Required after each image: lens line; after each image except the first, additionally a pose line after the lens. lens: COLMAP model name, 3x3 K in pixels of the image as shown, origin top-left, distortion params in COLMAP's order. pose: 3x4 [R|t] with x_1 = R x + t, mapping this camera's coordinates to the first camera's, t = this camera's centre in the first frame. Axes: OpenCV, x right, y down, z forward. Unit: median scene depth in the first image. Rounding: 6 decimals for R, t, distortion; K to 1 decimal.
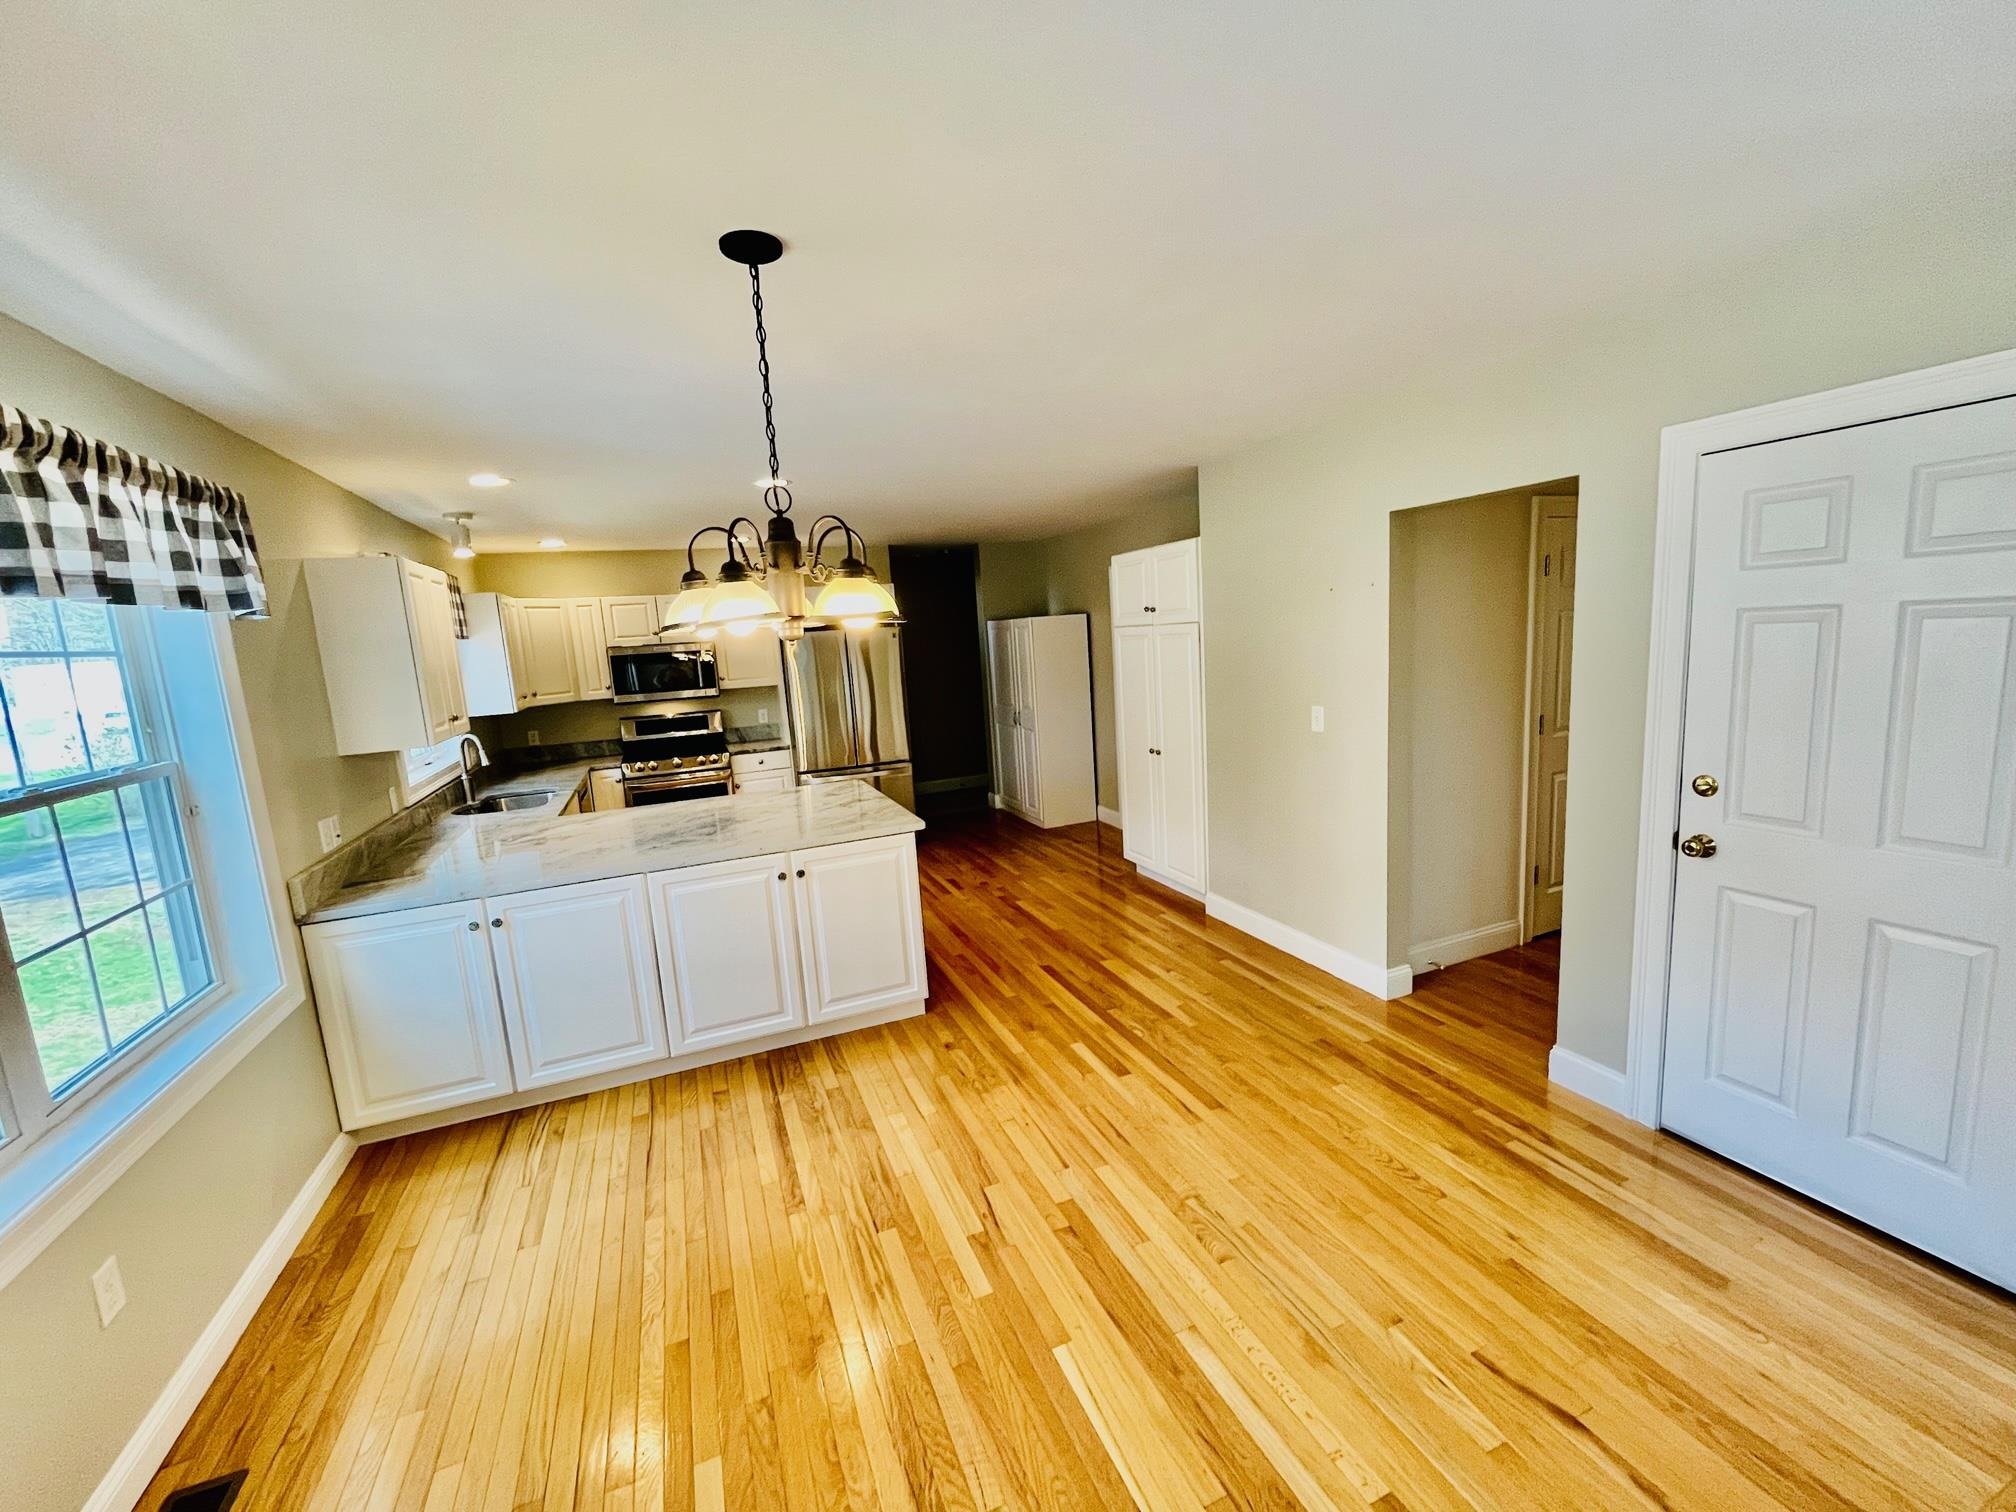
lens RADIAL K [[820.1, 0, 1005.1], [0, 820.1, 756.0], [0, 0, 1]] dist [-0.003438, -0.000016]
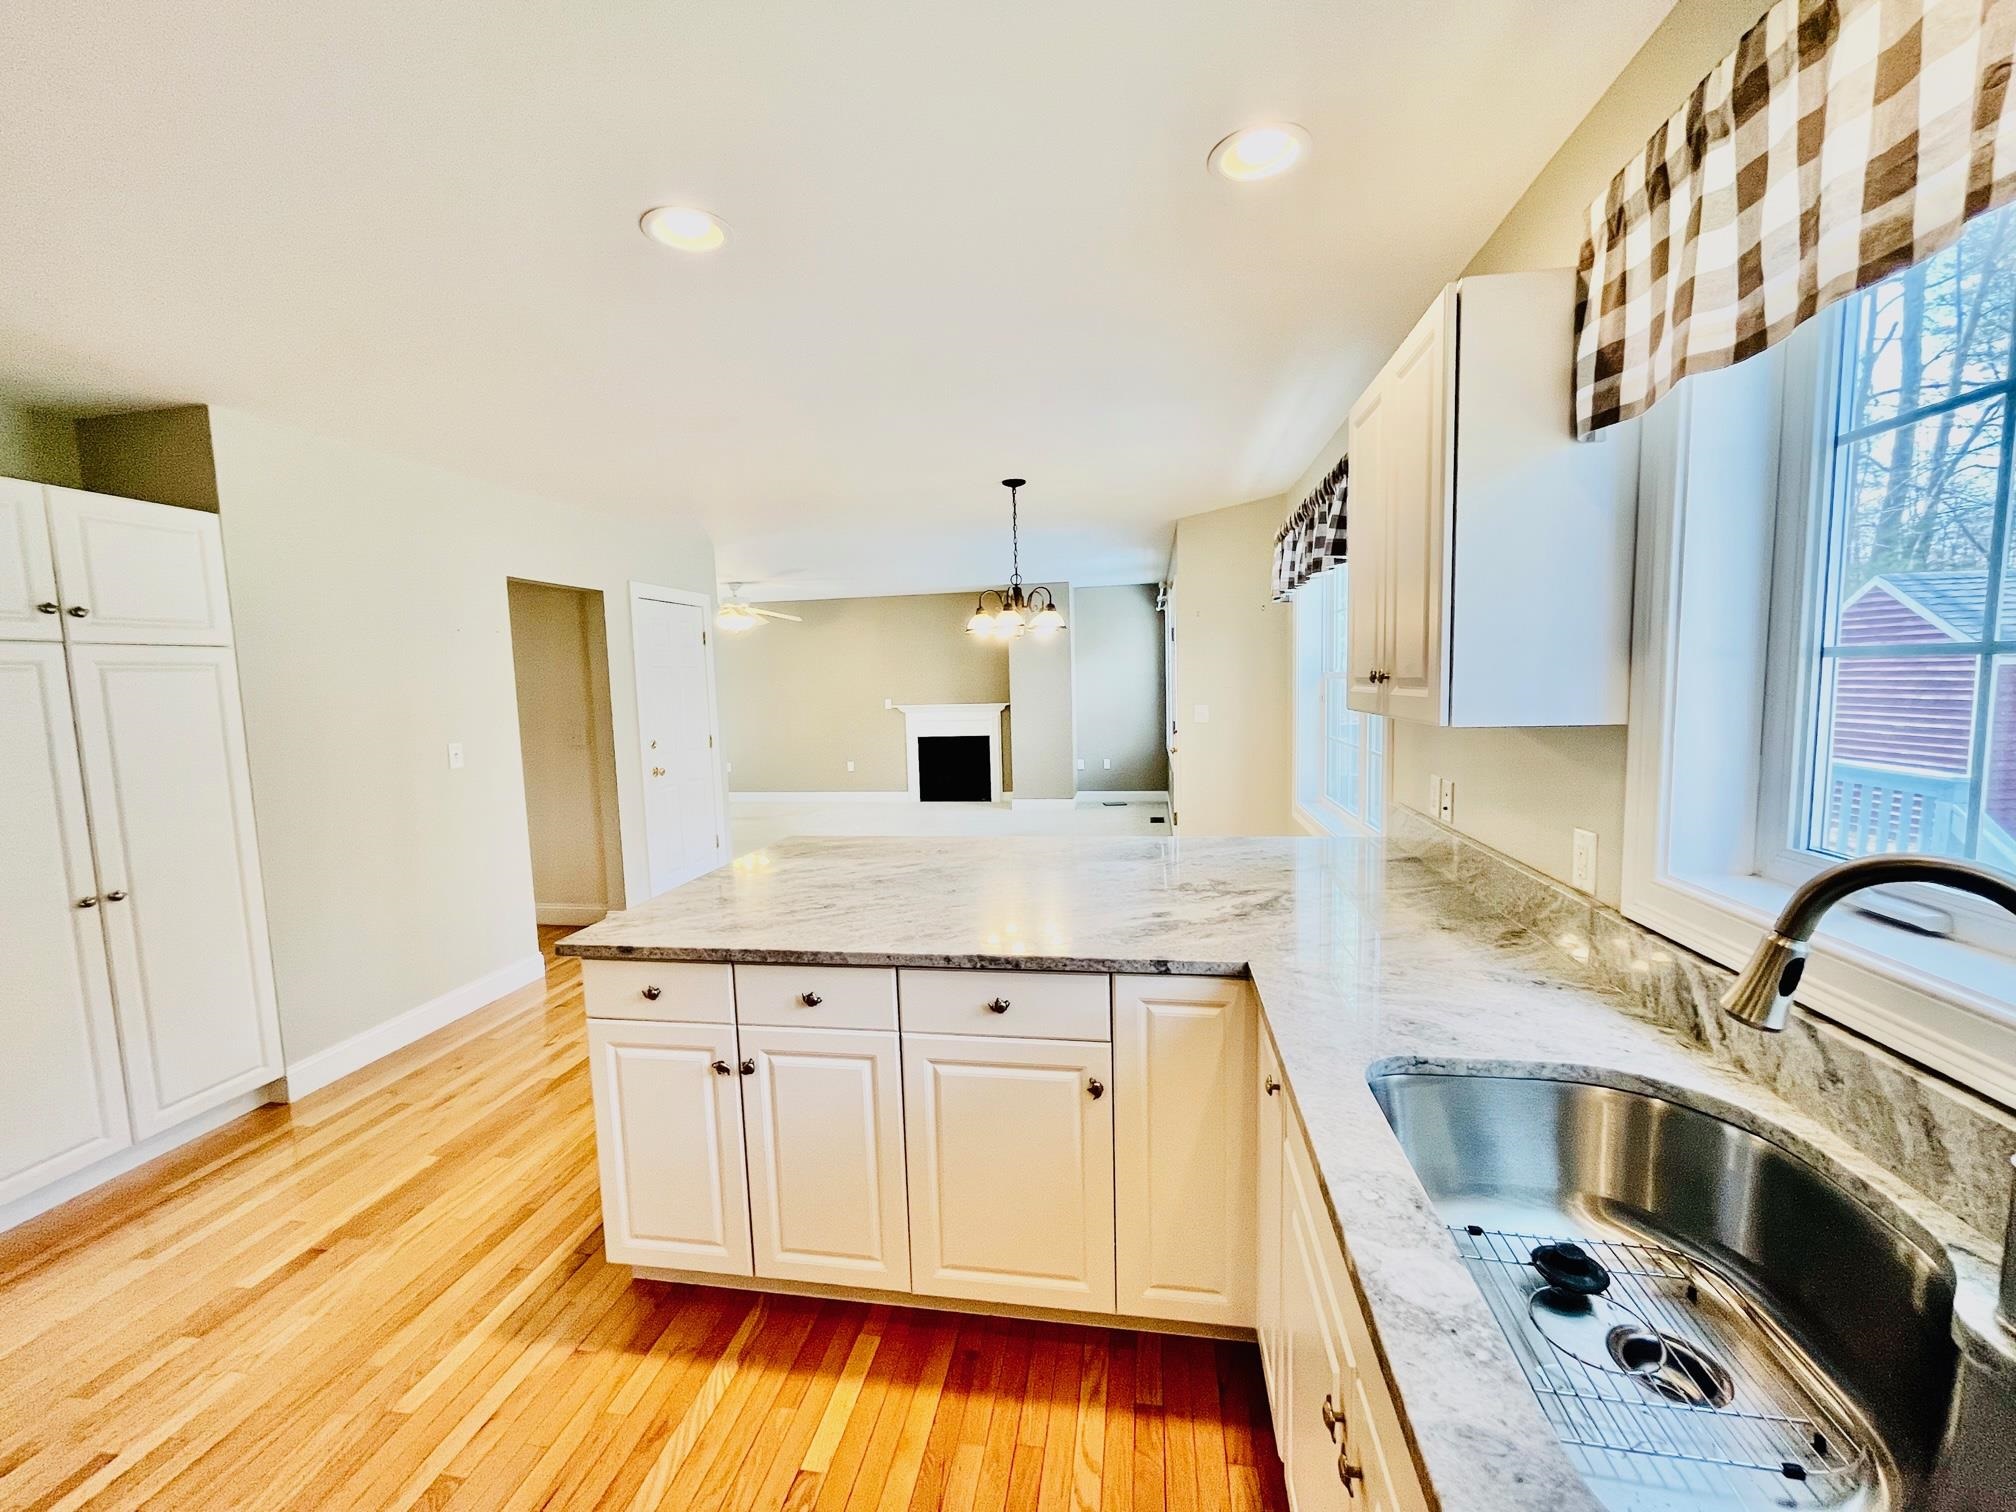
lens RADIAL K [[820.1, 0, 1005.1], [0, 820.1, 756.0], [0, 0, 1]] dist [-0.003438, -0.000016]
pose [[-0.844526, 0.037388, 0.534208, -0.611536], [0.161569, 0.968863, 0.187616, -0.104795], [-0.510560, 0.244758, -0.824271, 1.255148]]
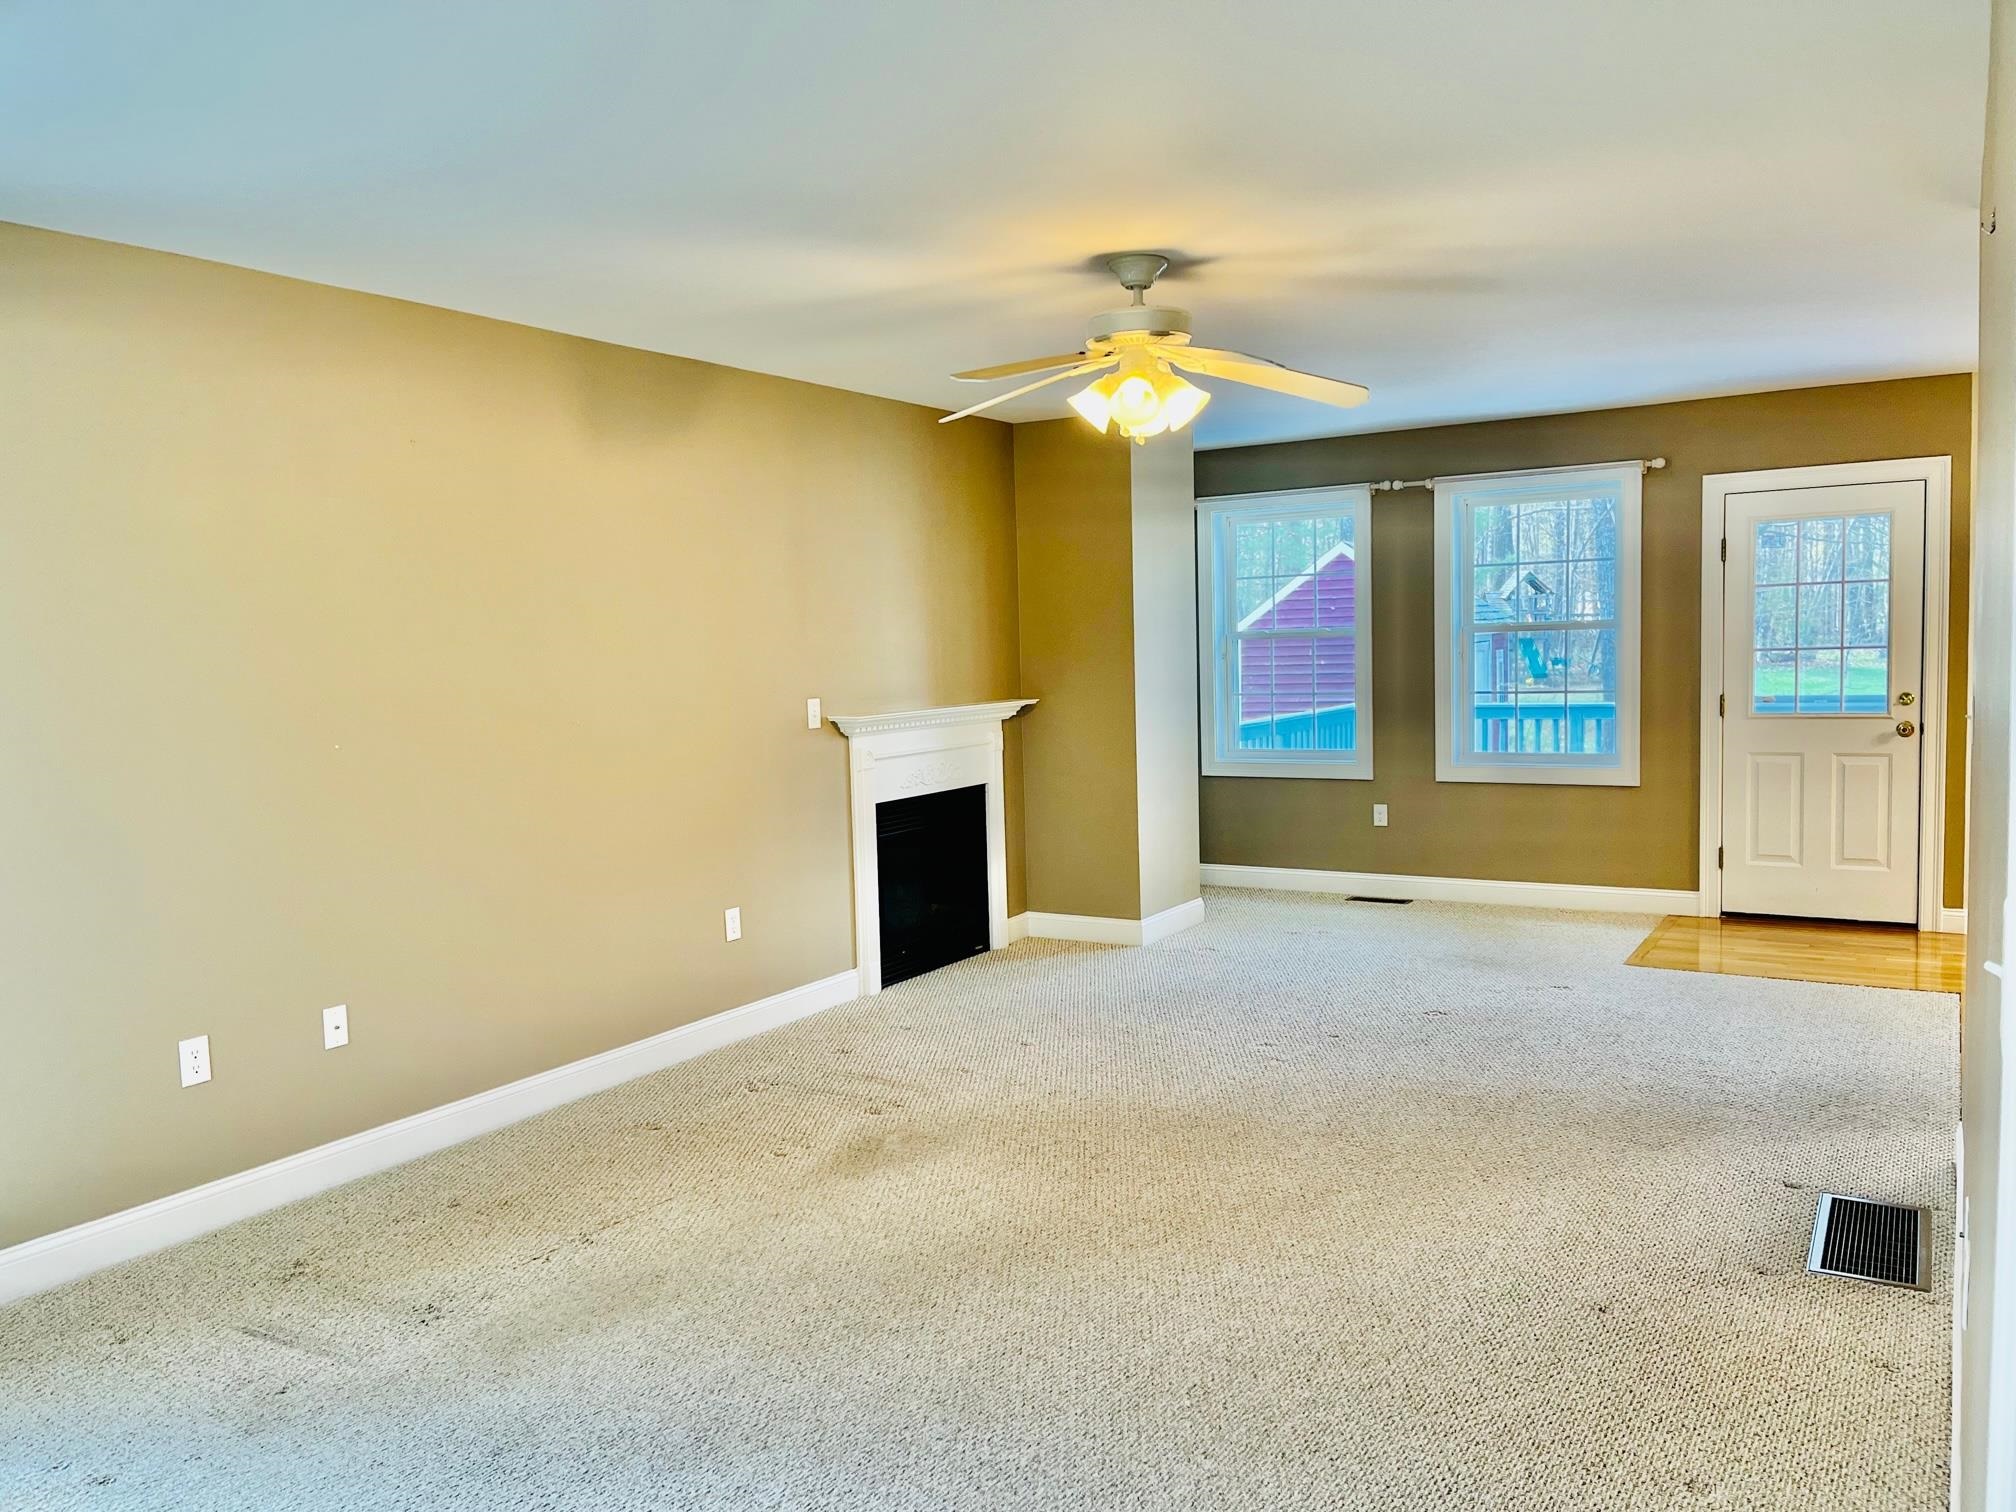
lens RADIAL K [[1538.8, 0, 1008.0], [0, 1538.8, 756.0], [0, 0, 1]] dist [0.000612, -0.000003]
pose [[-0.802879, 0.132735, -0.581177, 1.531677], [-0.009769, 0.971836, 0.235455, -0.161579], [0.596062, 0.194719, -0.778970, 0.712929]]
